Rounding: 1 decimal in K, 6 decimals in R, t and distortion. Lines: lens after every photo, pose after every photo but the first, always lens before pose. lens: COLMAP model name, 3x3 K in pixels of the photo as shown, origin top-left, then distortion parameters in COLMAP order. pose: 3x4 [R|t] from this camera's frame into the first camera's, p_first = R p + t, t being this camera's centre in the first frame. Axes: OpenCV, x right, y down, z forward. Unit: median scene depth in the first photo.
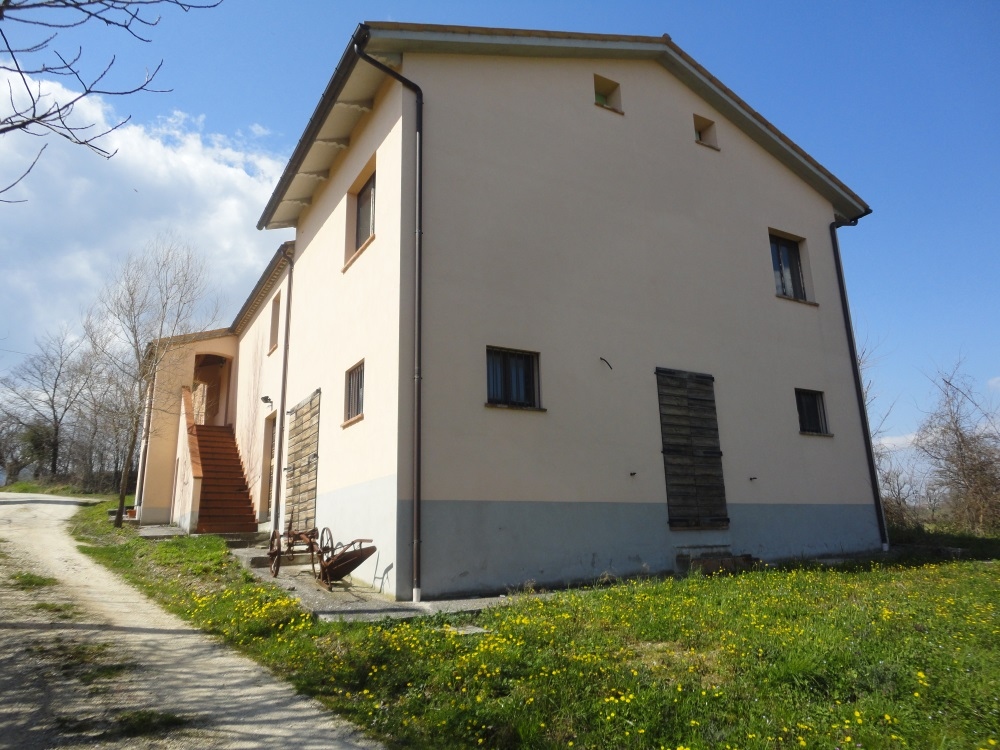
lens RADIAL K [[665.4, 0, 500.0], [0, 665.4, 375.0], [0, 0, 1]] dist [0.004702, 0.001088]
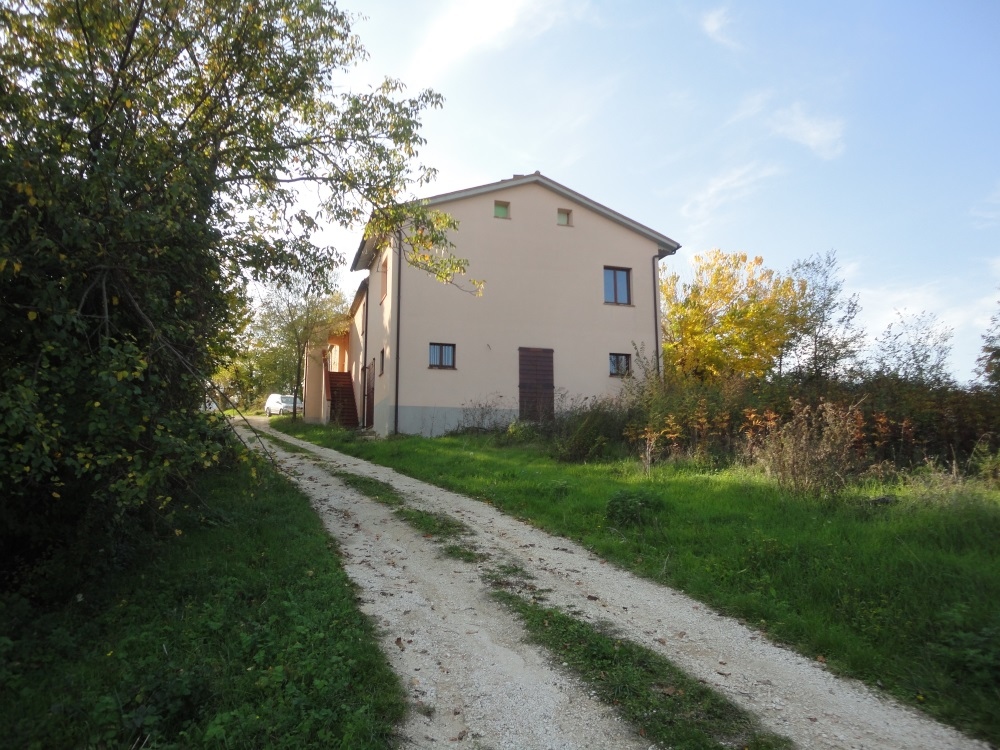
lens RADIAL K [[665.4, 0, 500.0], [0, 665.4, 375.0], [0, 0, 1]] dist [0.004702, 0.001088]
pose [[0.974628, -0.000809, -0.223828, 0.603345], [0.025310, 0.993978, 0.106614, -0.139321], [0.222394, -0.109574, 0.968780, -0.997752]]
